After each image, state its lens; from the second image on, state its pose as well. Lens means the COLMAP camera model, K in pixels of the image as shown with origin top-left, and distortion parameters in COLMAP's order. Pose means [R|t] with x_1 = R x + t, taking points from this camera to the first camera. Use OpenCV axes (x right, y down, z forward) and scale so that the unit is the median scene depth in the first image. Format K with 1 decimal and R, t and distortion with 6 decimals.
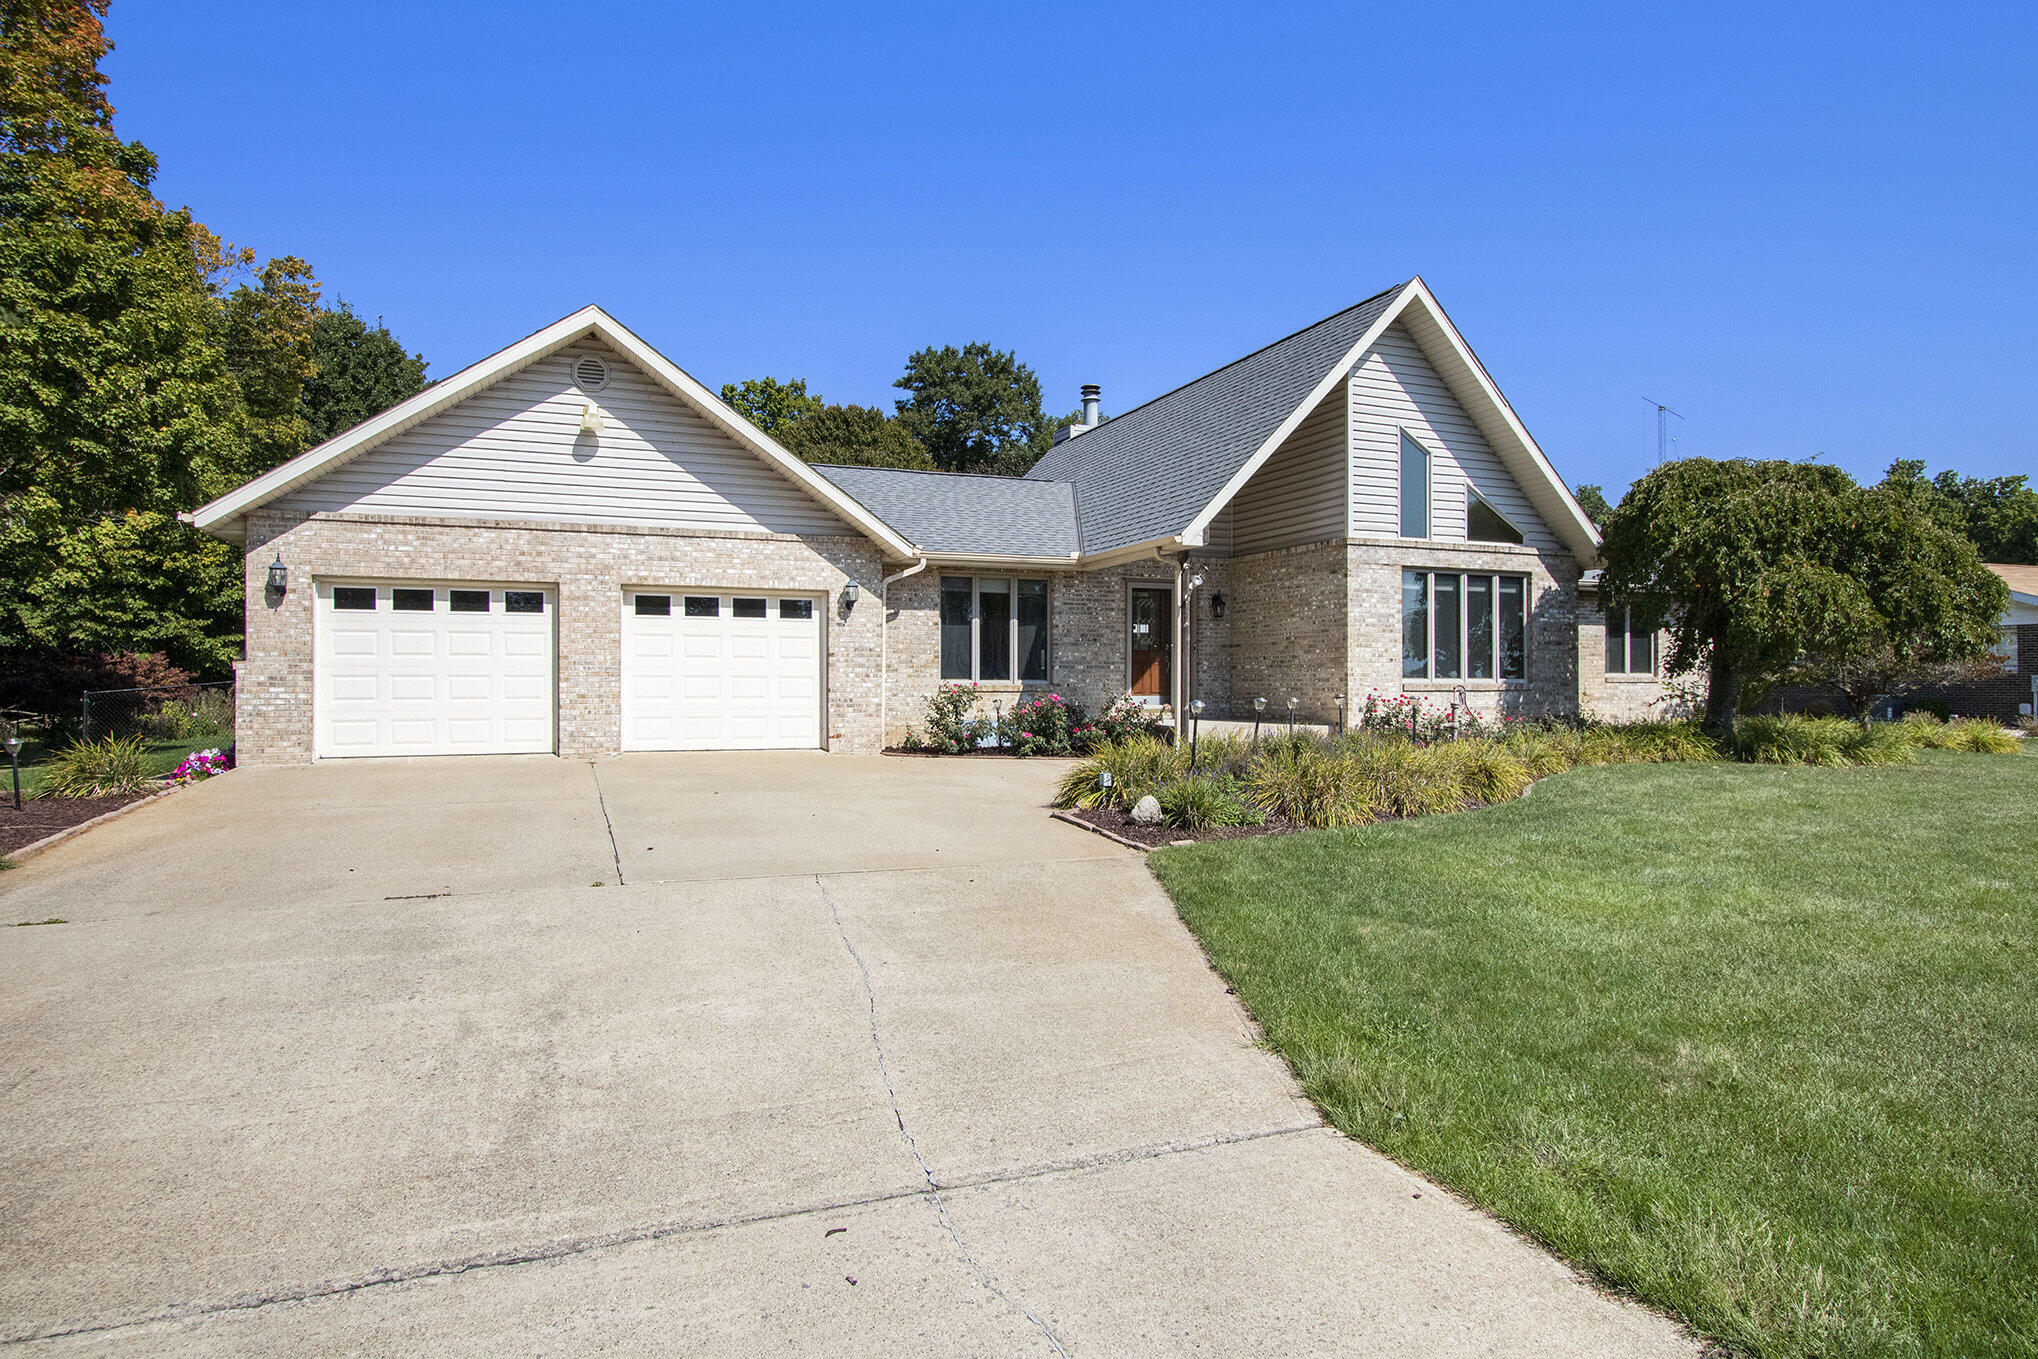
lens RADIAL K [[1240.2, 0, 1022.9], [0, 1240.2, 671.2], [0, 0, 1]] dist [-0.004518, 0.002006]
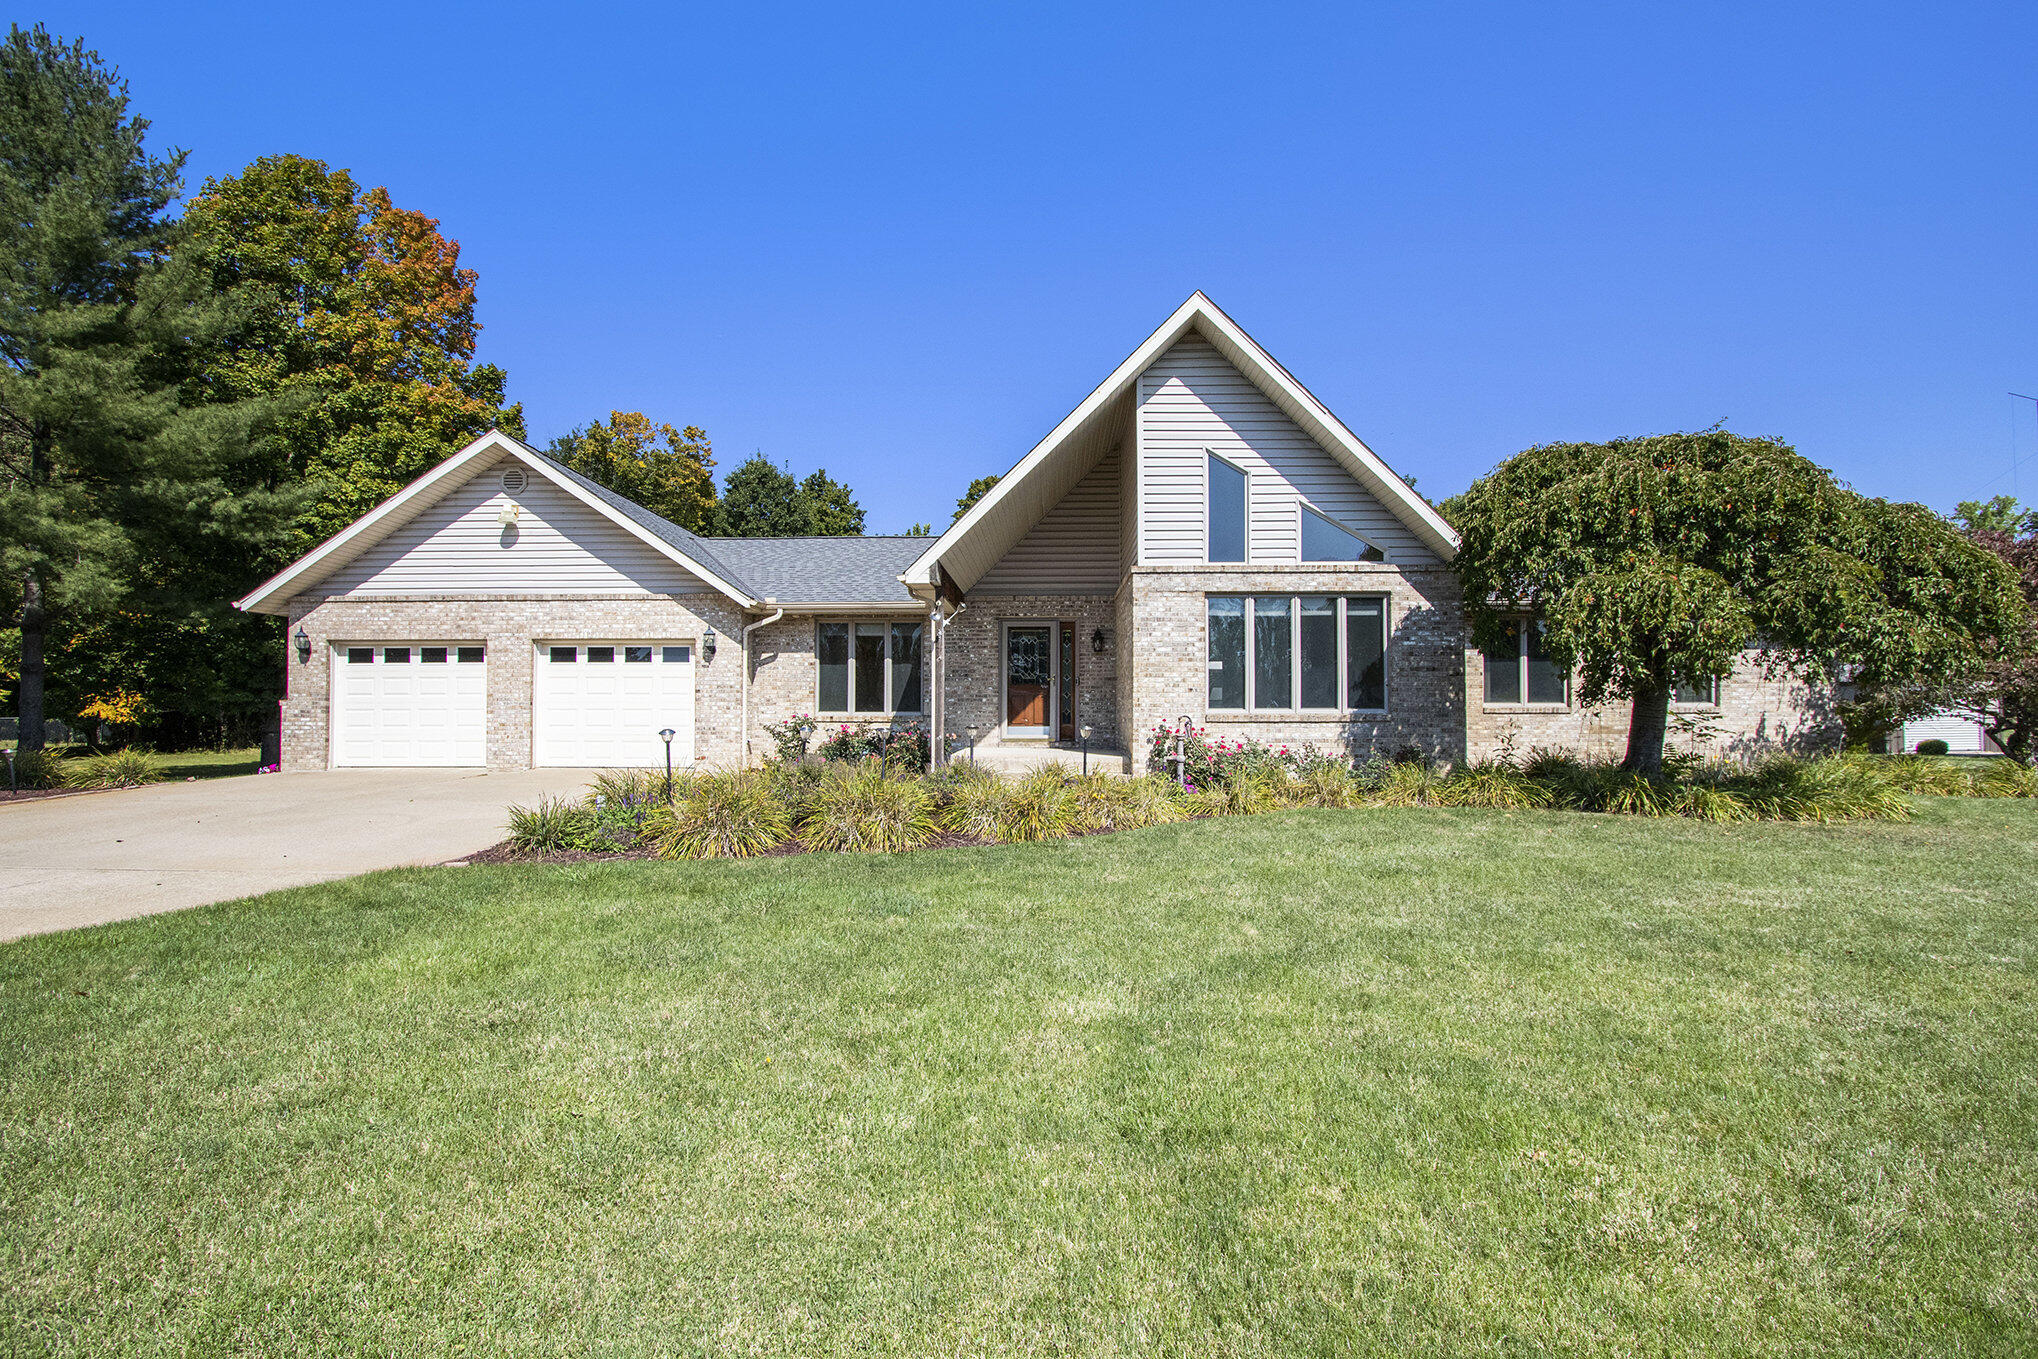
lens RADIAL K [[990.2, 0, 954.1], [0, 990.2, 692.9], [0, 0, 1]] dist [-0.009369, 0.000364]
pose [[0.899454, -0.011890, -0.436854, 0.463563], [0.004042, 0.999813, -0.018891, 0.007052], [0.436997, 0.015226, 0.899334, 0.223821]]
